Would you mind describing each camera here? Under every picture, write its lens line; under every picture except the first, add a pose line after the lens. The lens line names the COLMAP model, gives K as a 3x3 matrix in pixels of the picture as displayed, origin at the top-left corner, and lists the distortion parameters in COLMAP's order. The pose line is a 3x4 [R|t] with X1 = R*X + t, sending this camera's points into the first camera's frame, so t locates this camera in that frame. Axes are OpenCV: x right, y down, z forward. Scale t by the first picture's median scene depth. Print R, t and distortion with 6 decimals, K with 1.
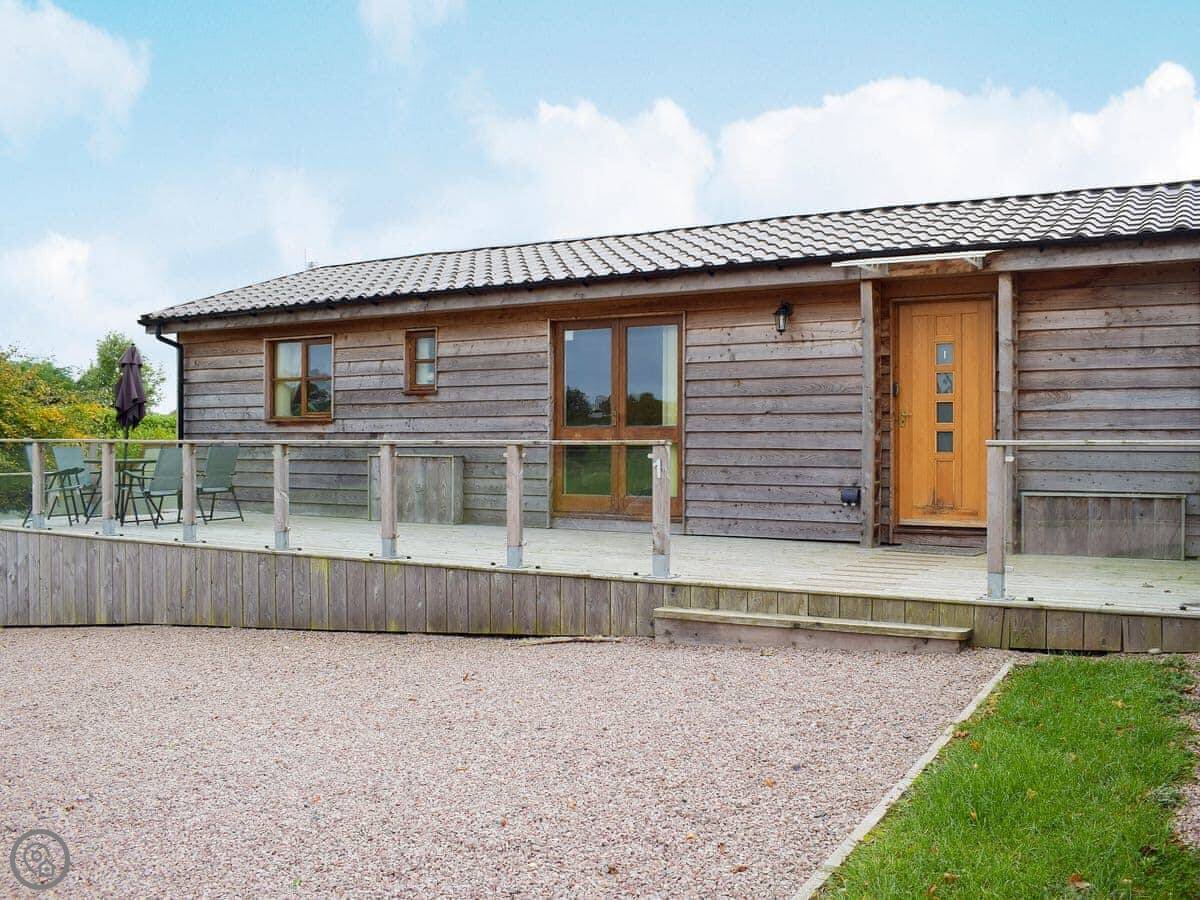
lens RADIAL K [[1115.7, 0, 601.3], [0, 1115.7, 443.5], [0, 0, 1]] dist [0.015661, -0.027599]
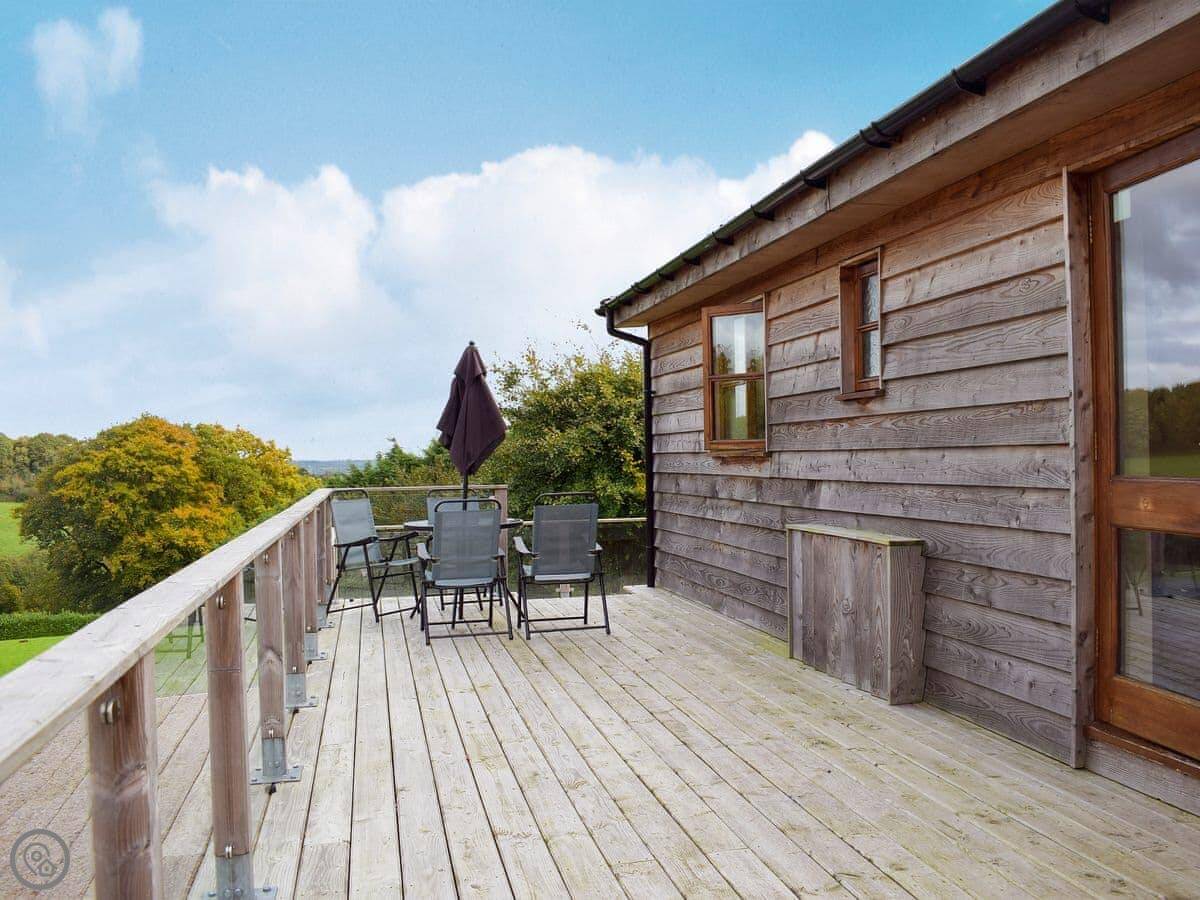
lens RADIAL K [[1115.7, 0, 601.3], [0, 1115.7, 443.5], [0, 0, 1]] dist [0.015661, -0.027599]
pose [[0.666309, -0.018785, -0.745439, 0.110384], [0.014024, 0.999822, -0.012660, -0.021884], [0.745544, -0.002018, 0.666454, 0.625253]]
